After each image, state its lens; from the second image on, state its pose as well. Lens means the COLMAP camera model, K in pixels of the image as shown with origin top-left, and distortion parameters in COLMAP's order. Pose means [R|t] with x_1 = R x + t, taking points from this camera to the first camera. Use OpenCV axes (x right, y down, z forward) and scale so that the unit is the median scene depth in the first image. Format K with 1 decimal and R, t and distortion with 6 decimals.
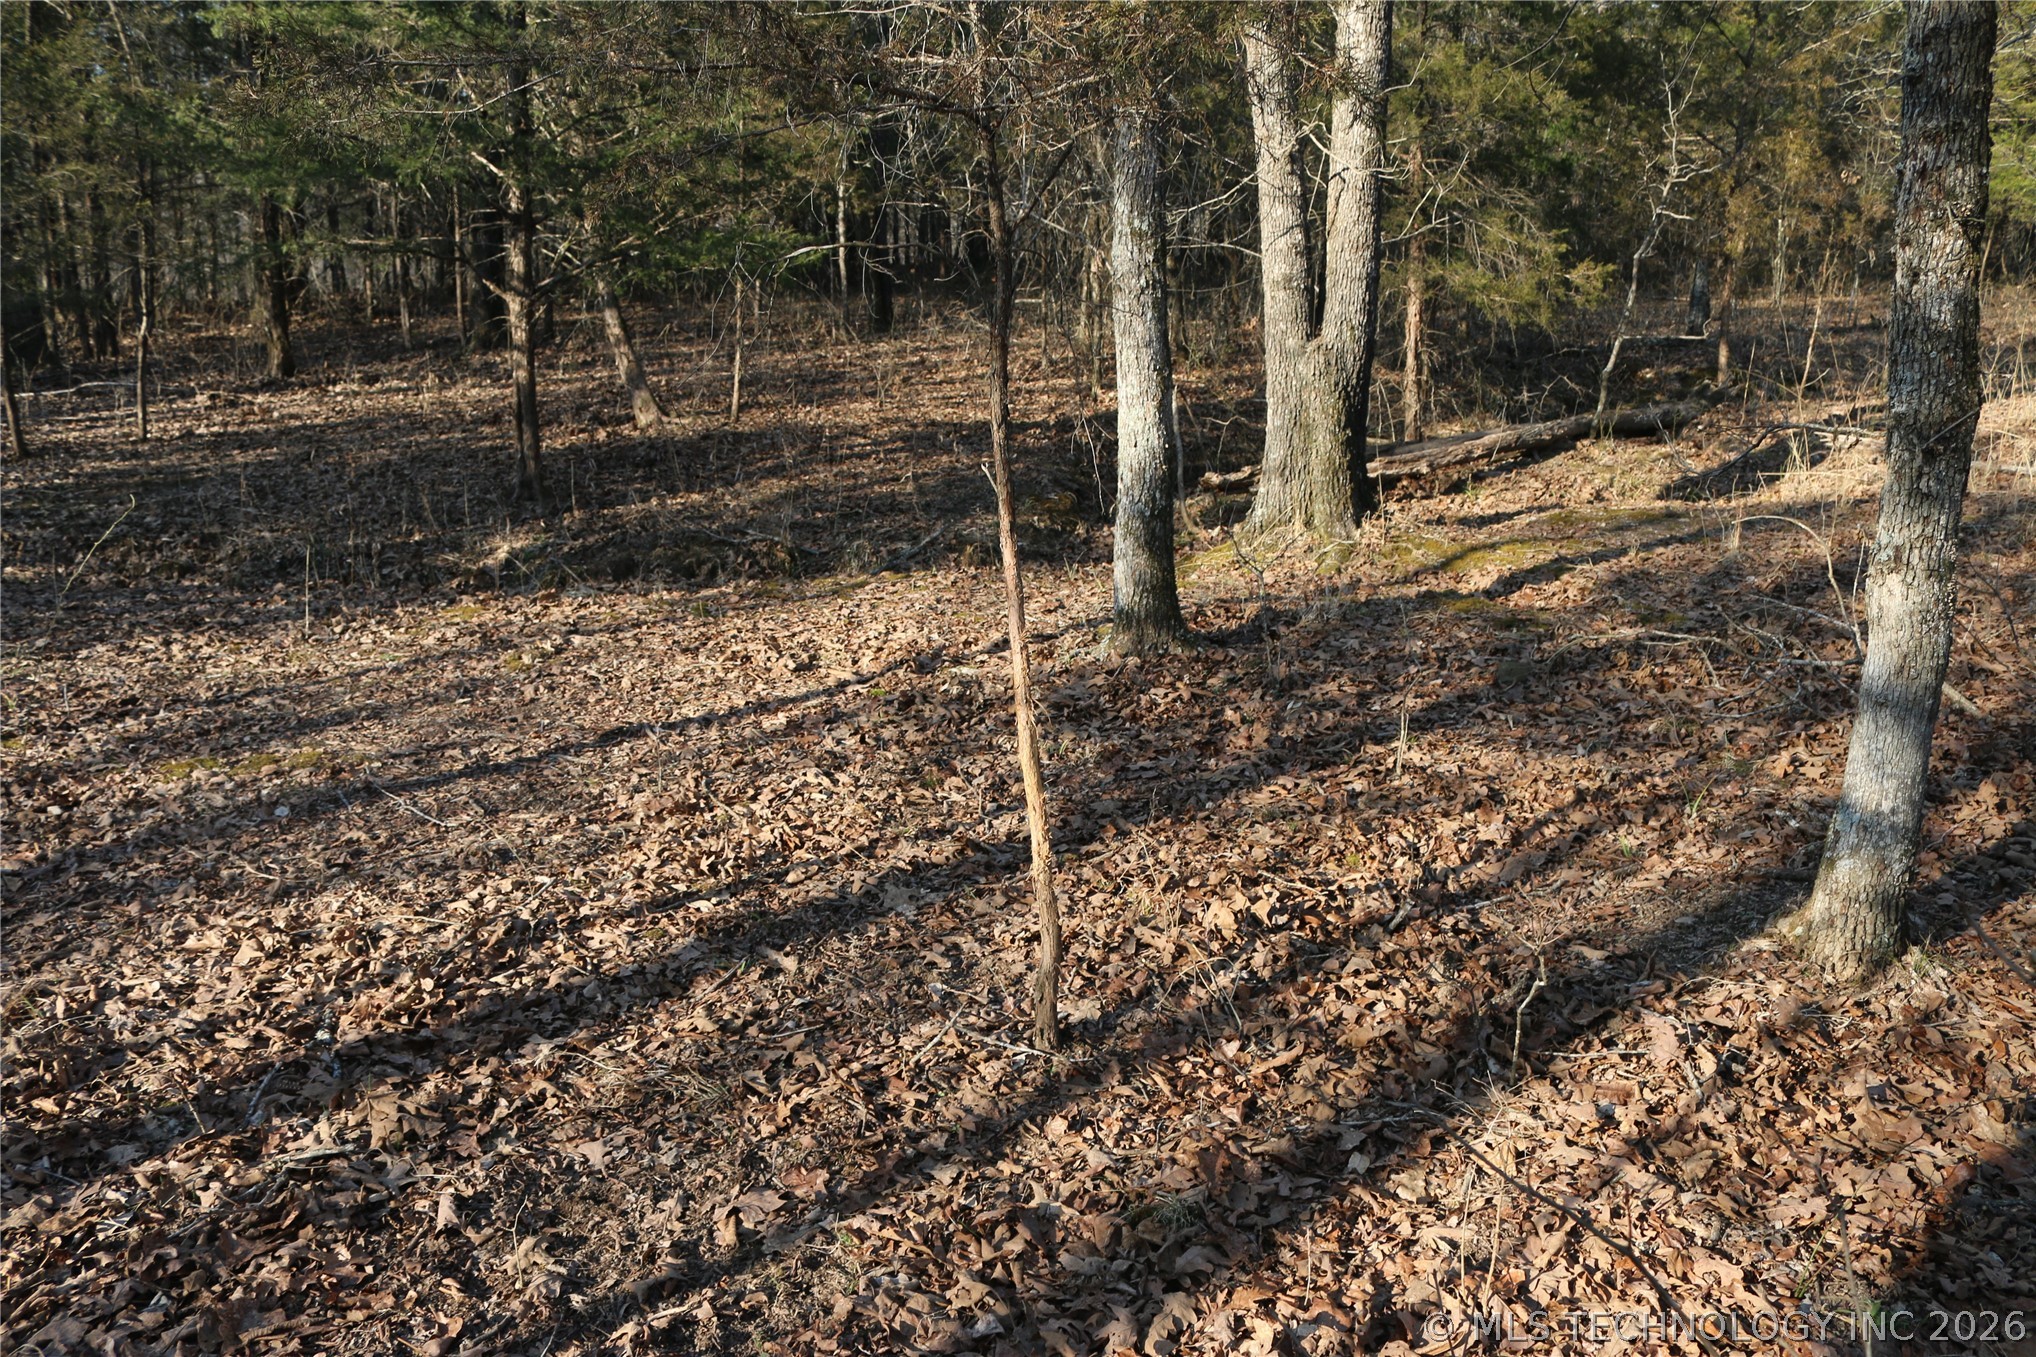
lens RADIAL K [[1693.1, 0, 1018.0], [0, 1693.1, 678.5], [0, 0, 1]] dist [-0.154647, 0.135896]
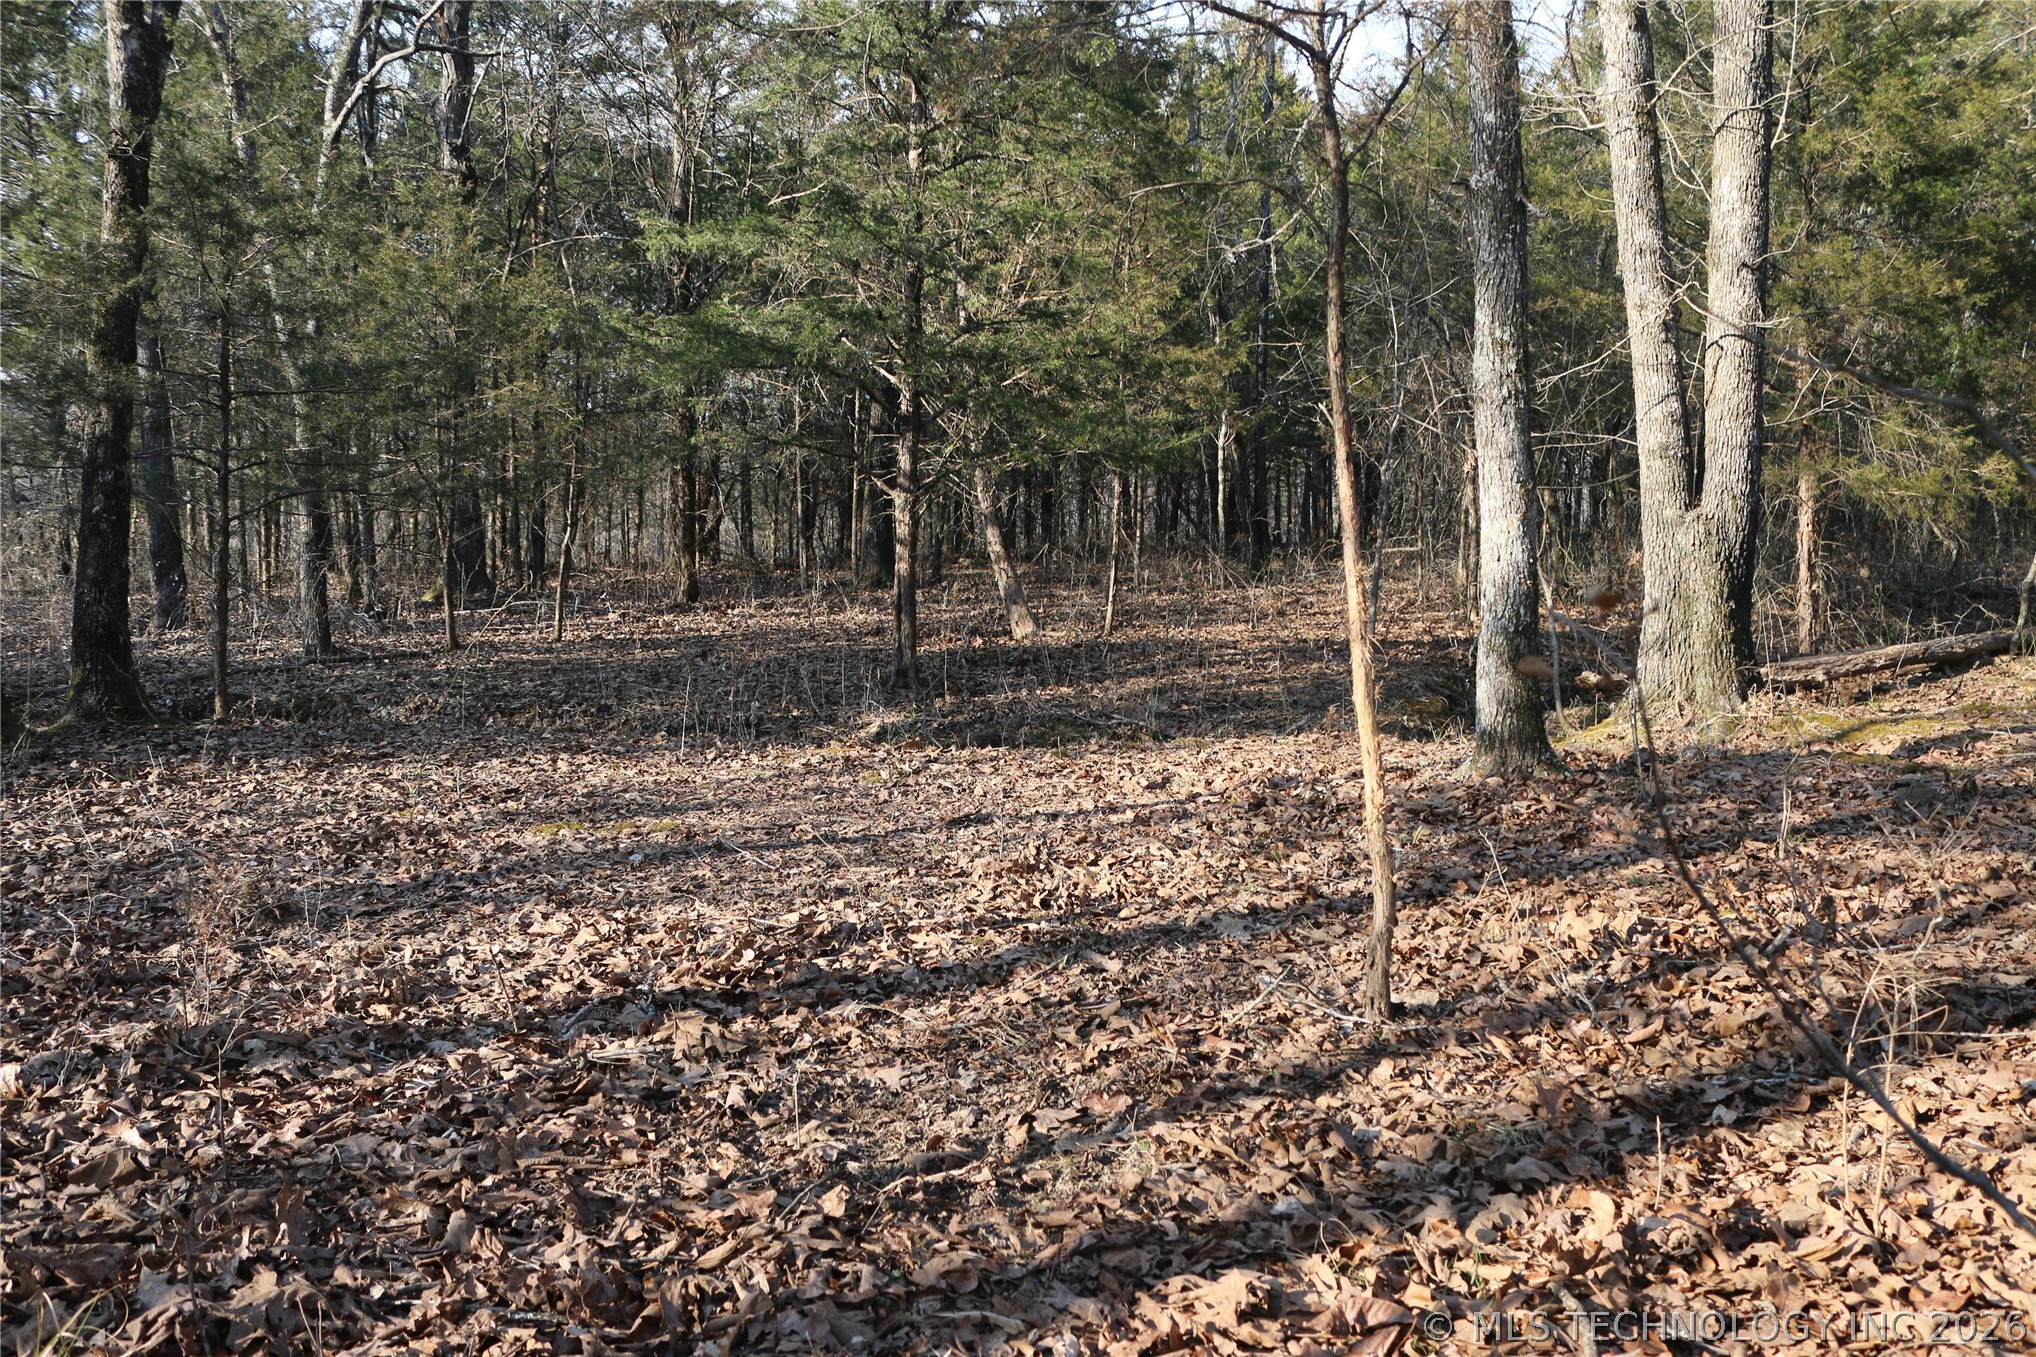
lens RADIAL K [[1693.1, 0, 1018.0], [0, 1693.1, 678.5], [0, 0, 1]] dist [-0.154647, 0.135896]
pose [[0.974880, 0.012911, -0.222354, 0.020668], [-0.051672, 0.984192, -0.169399, 0.156247], [0.216652, 0.176633, 0.960137, 0.029967]]
